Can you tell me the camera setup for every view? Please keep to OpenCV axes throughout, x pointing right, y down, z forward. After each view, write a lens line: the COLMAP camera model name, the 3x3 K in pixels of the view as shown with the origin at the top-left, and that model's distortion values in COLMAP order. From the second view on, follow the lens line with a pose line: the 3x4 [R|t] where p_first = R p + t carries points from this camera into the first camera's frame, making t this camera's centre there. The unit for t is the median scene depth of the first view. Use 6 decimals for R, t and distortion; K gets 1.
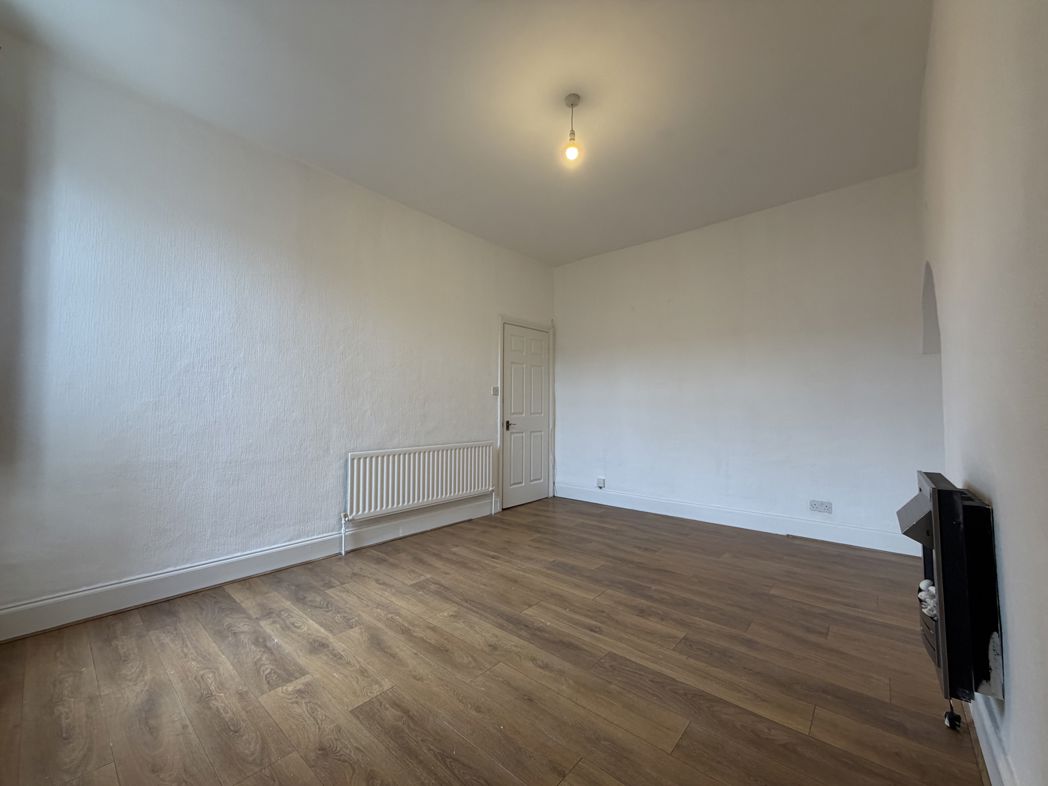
lens RADIAL K [[417.4, 0, 523.6], [0, 417.4, 389.3], [0, 0, 1]] dist [0.000149, 0.000439]
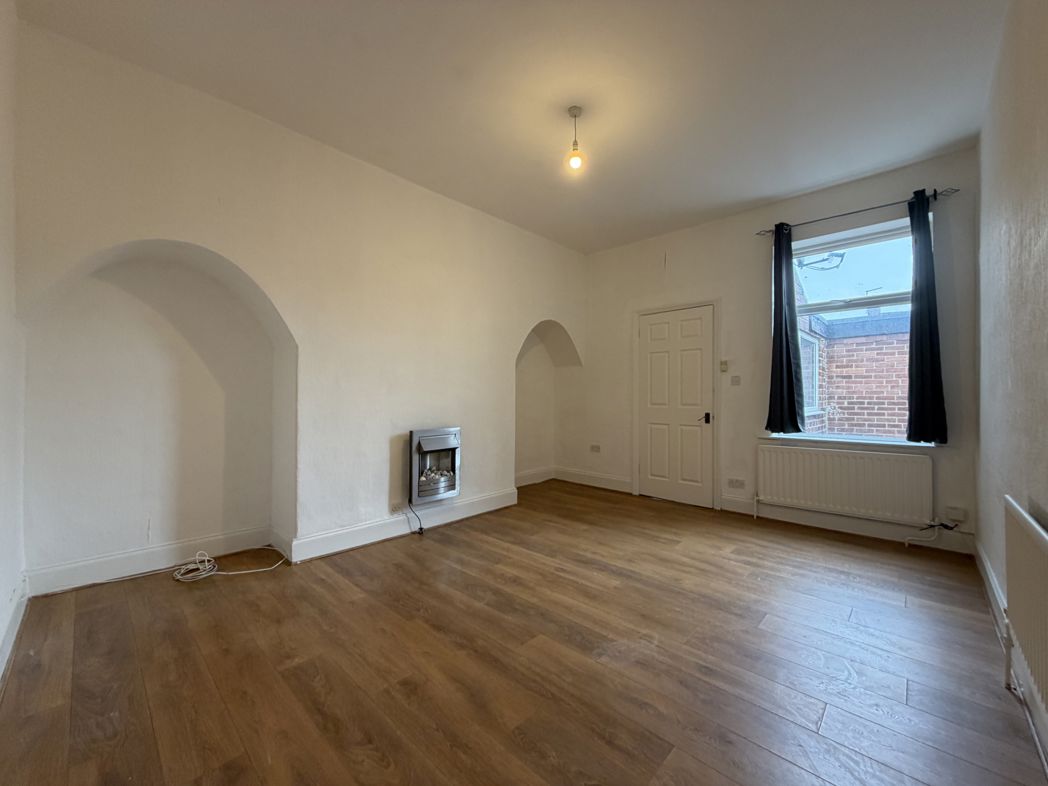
lens RADIAL K [[417.4, 0, 524.1], [0, 417.4, 394.0], [0, 0, 1]] dist [0.000149, 0.000439]
pose [[-0.998772, -0.004688, 0.049327, 0.222470], [-0.007409, 0.998452, -0.055118, 0.093984], [-0.048993, -0.055416, -0.997261, 2.361899]]
